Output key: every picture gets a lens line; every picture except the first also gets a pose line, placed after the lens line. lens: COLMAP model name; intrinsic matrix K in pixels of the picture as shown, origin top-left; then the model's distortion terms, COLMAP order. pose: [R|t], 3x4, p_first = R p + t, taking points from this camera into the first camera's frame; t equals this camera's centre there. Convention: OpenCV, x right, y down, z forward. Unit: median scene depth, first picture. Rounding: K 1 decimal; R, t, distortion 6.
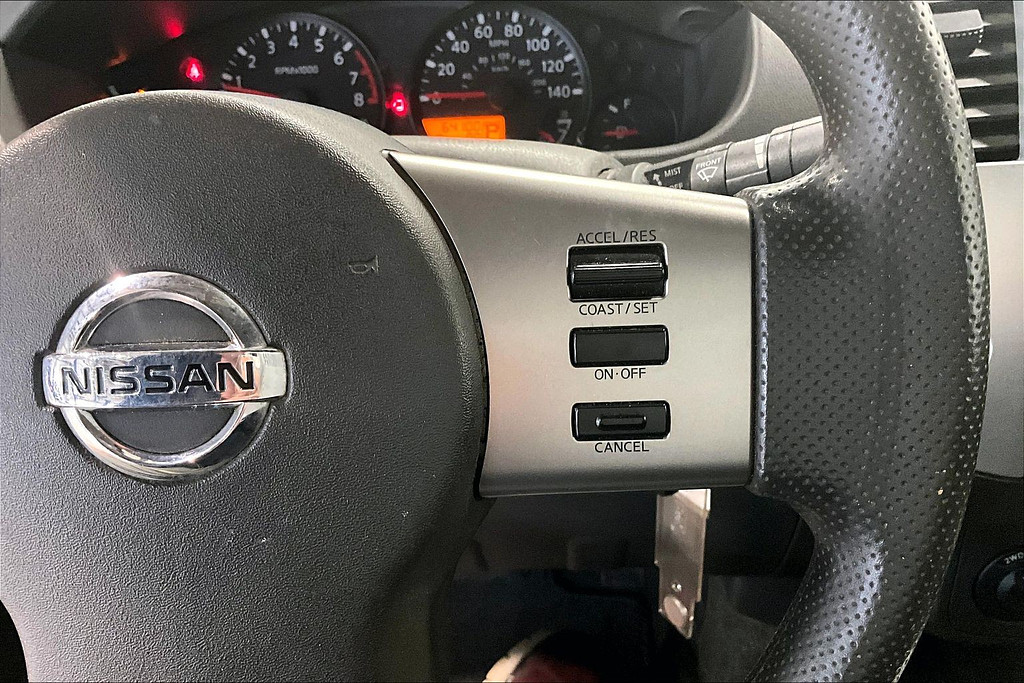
lens RADIAL K [[848.3, 0, 504.9], [0, 848.3, 350.3], [0, 0, 1]] dist [0.070140, -0.143945]
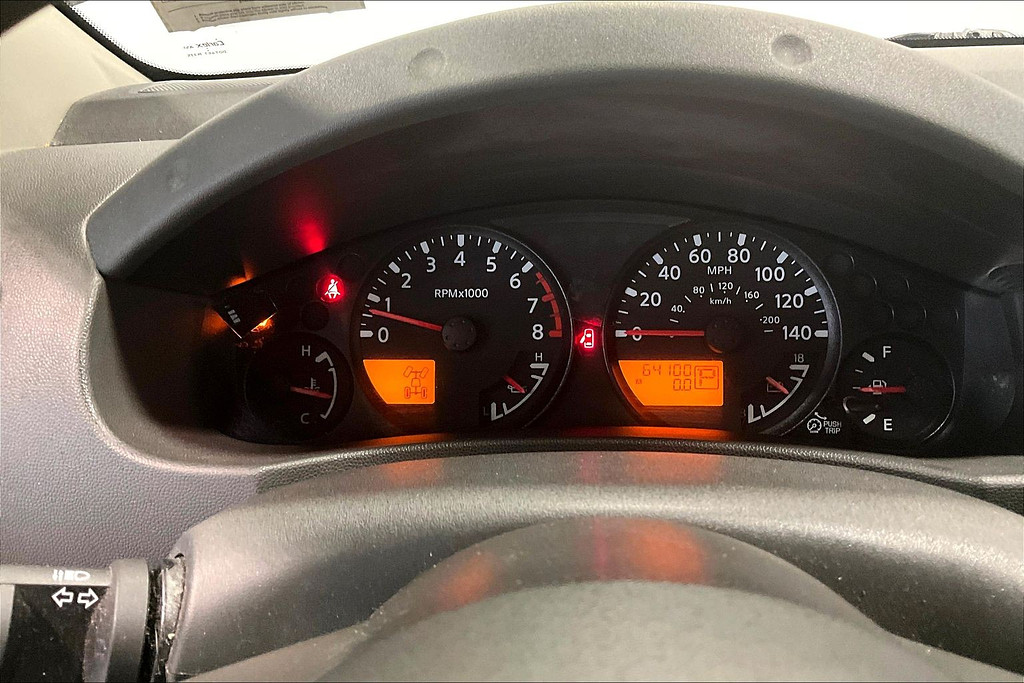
lens RADIAL K [[848.3, 0, 514.7], [0, 848.3, 342.3], [0, 0, 1]] dist [0.070140, -0.143945]
pose [[0.999060, 0.035068, -0.025469, -0.174752], [-0.038195, 0.990118, -0.134938, -0.179435], [0.020485, 0.135784, 0.990527, 0.222057]]
